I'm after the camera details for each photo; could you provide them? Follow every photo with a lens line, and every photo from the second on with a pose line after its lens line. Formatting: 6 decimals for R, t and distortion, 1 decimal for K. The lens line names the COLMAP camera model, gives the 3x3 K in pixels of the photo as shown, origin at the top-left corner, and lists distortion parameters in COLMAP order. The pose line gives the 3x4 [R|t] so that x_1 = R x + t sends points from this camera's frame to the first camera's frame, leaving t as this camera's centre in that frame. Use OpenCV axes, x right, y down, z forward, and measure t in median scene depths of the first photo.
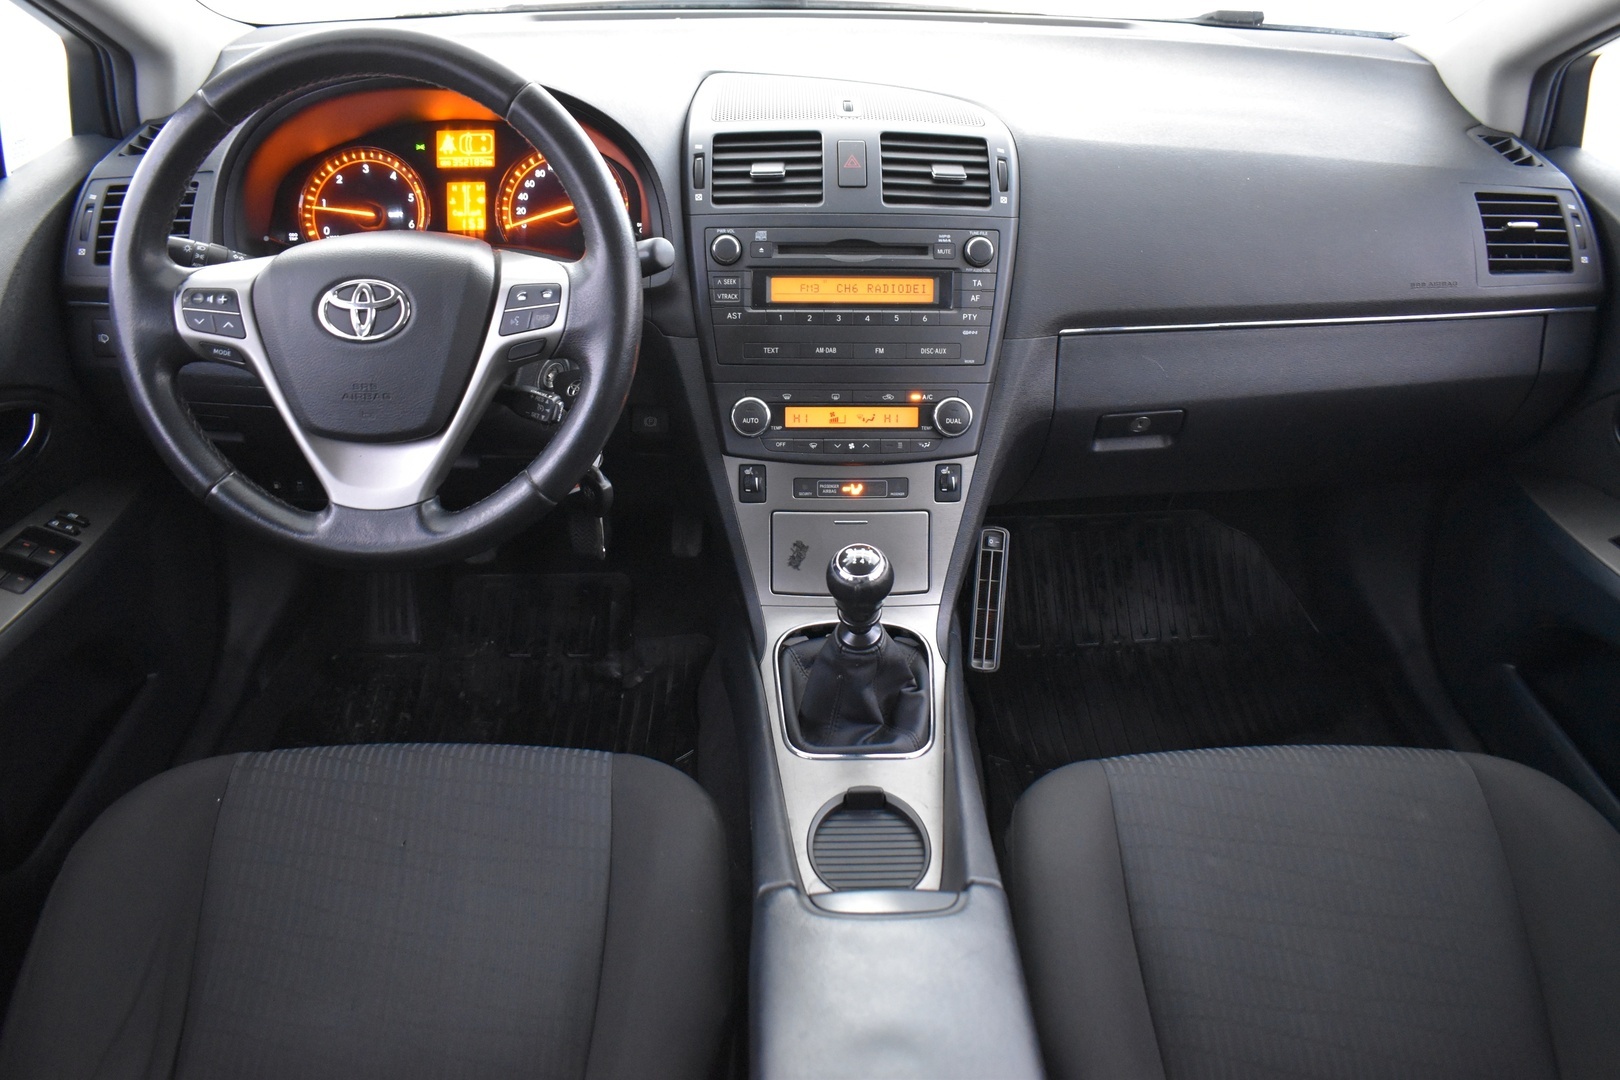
lens RADIAL K [[1265.2, 0, 807.4], [0, 1265.2, 541.0], [0, 0, 1]] dist [-0.104280, -0.001753]
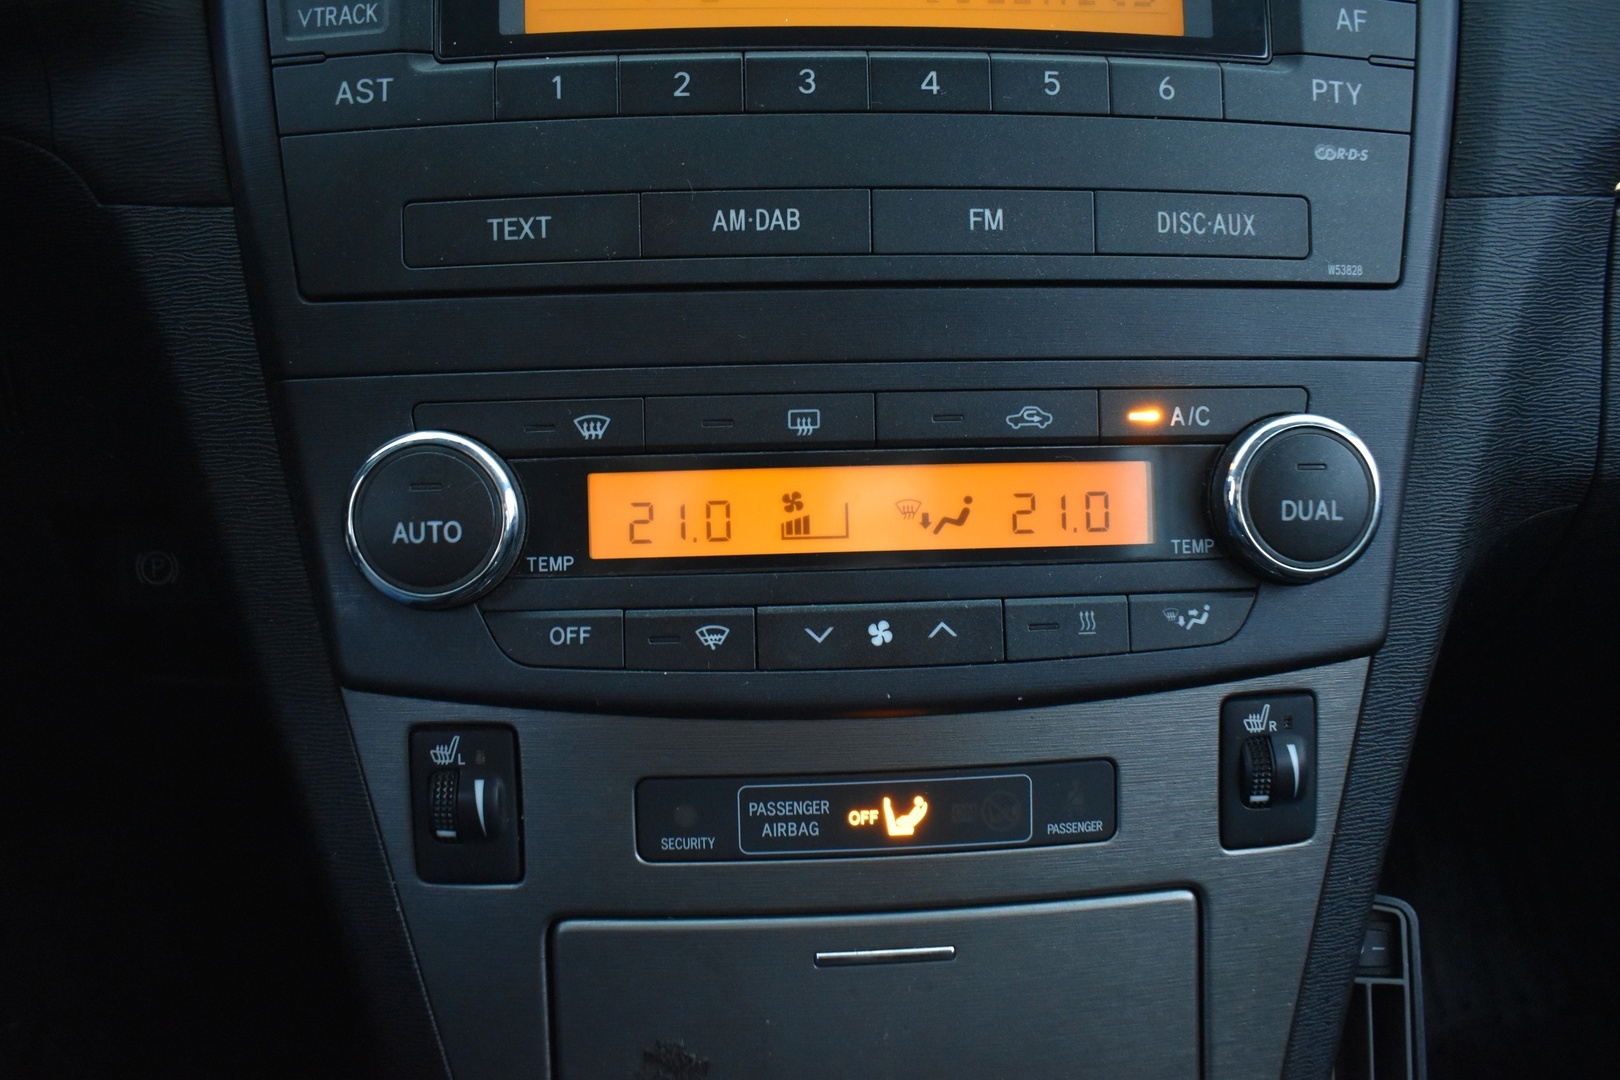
lens RADIAL K [[1265.2, 0, 809.6], [0, 1265.2, 539.9], [0, 0, 1]] dist [-0.104280, -0.001753]
pose [[0.998783, -0.028282, 0.040406, 0.013300], [0.033967, 0.988436, -0.147783, -0.058458], [-0.035759, 0.148976, 0.988194, 0.772101]]
